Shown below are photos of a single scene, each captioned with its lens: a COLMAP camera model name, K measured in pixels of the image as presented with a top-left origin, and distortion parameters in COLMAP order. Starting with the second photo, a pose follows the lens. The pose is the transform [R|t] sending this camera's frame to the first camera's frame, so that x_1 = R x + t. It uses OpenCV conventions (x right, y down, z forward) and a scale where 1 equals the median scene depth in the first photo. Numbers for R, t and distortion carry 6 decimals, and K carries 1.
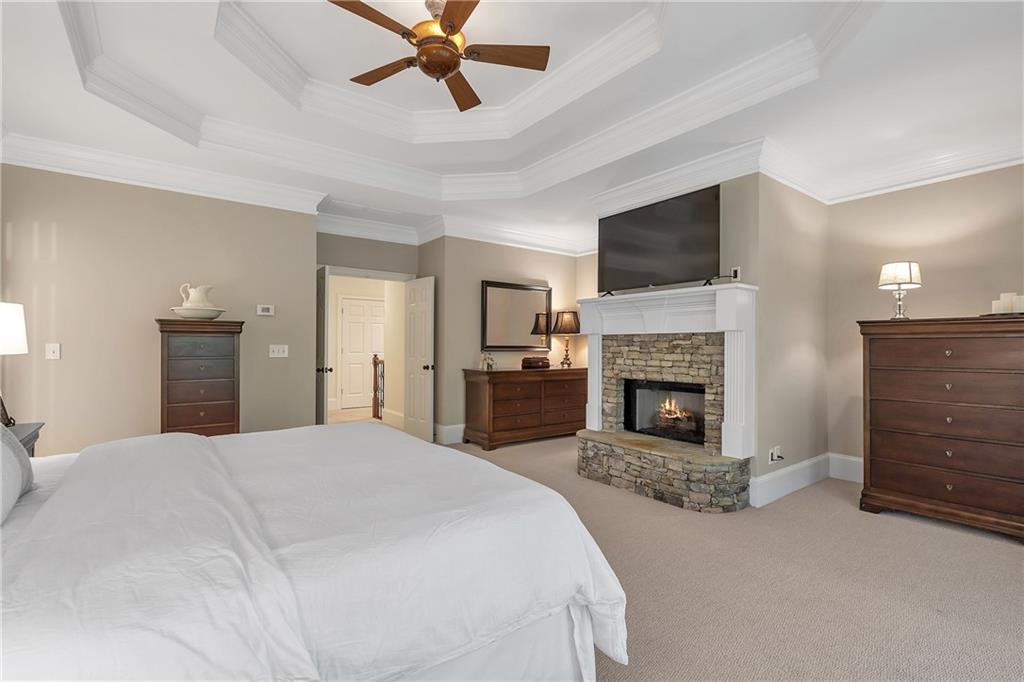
lens RADIAL K [[470.6, 0, 512.0], [0, 470.6, 341.0], [0, 0, 1]] dist [-0.001629, -0.000261]
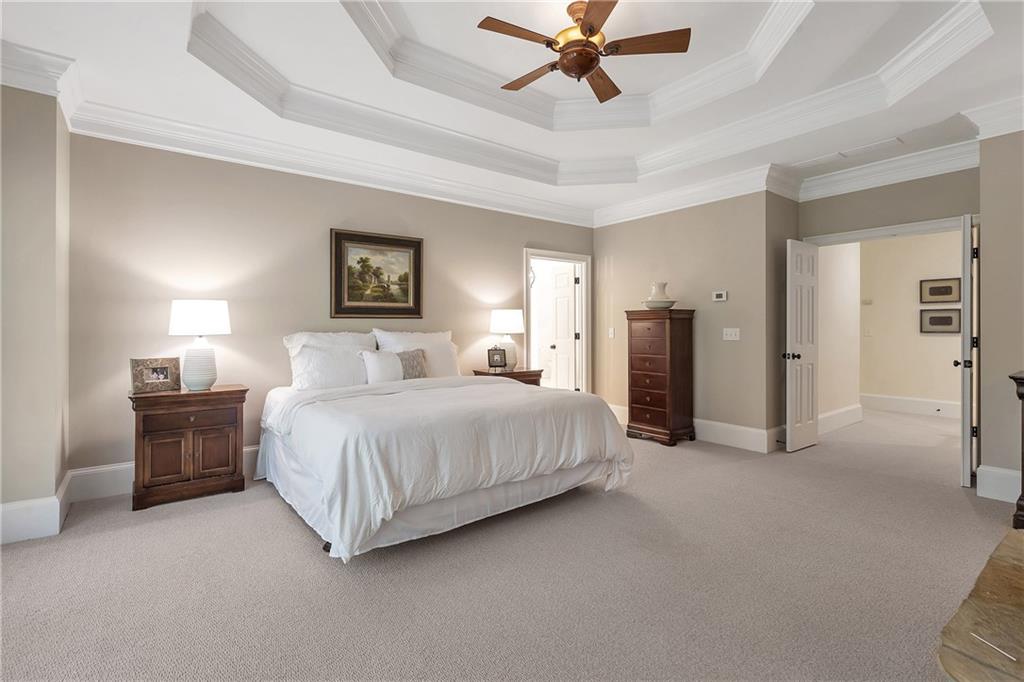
lens RADIAL K [[470.6, 0, 512.0], [0, 470.6, 341.0], [0, 0, 1]] dist [-0.001629, -0.000261]
pose [[0.010661, 0.020694, -0.999729, 0.554507], [0.010496, 0.999728, 0.020806, 0.009546], [0.999888, -0.010715, 0.010440, 0.504658]]
